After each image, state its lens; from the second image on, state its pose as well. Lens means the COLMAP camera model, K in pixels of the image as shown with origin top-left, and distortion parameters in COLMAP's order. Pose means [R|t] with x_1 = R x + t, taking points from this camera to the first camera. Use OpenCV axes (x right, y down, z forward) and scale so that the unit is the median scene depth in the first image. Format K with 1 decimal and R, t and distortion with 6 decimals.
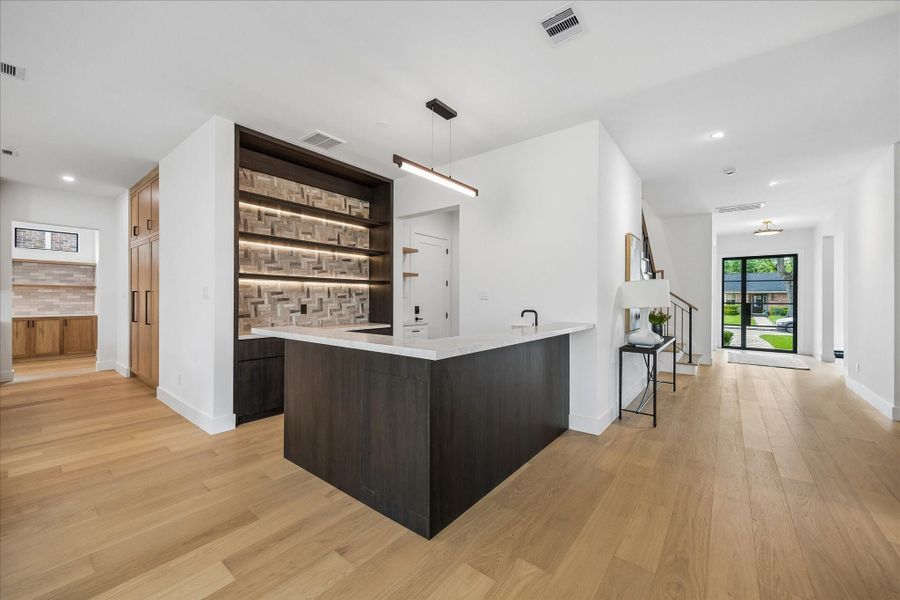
lens RADIAL K [[347.6, 0, 458.9], [0, 347.6, 299.7], [0, 0, 1]] dist [0.001352, 0.000234]
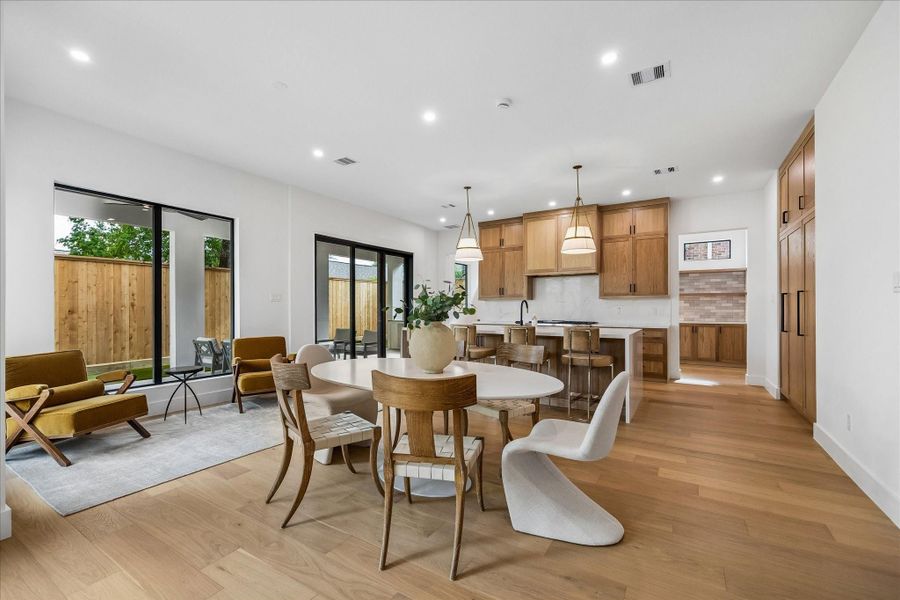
lens RADIAL K [[386.7, 0, 452.8], [0, 386.7, 305.9], [0, 0, 1]] dist [0.001558, 0.000376]
pose [[0.100285, -0.014862, -0.994848, -0.132226], [-0.006497, 0.999857, -0.015592, 0.024484], [0.994938, 0.008027, 0.100174, 0.163391]]
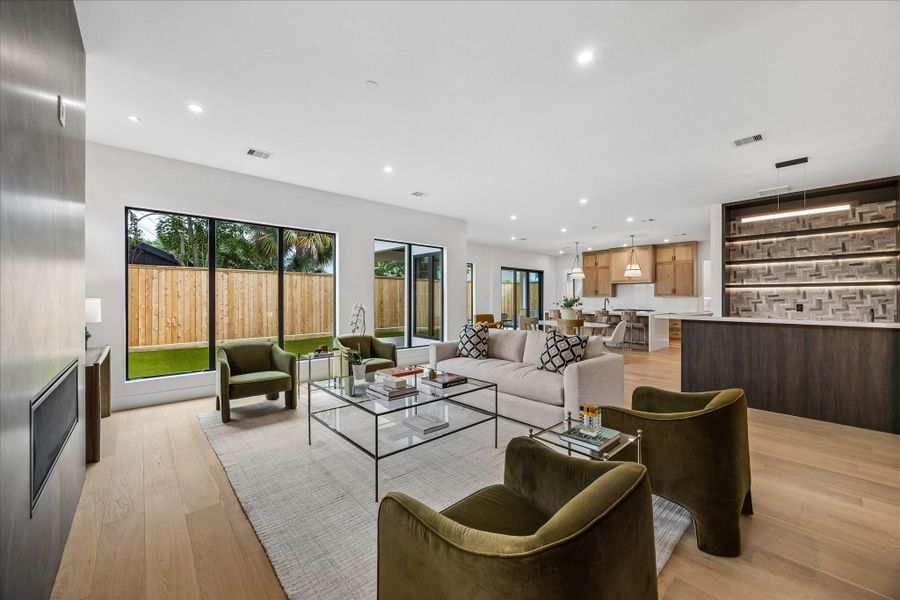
lens RADIAL K [[347.6, 0, 458.9], [0, 347.6, 299.7], [0, 0, 1]] dist [0.001352, 0.000234]
pose [[-0.166319, -0.005956, -0.986054, 0.960151], [-0.010674, 0.999934, -0.004239, 0.014591], [0.986014, 0.009820, -0.166371, -0.039615]]
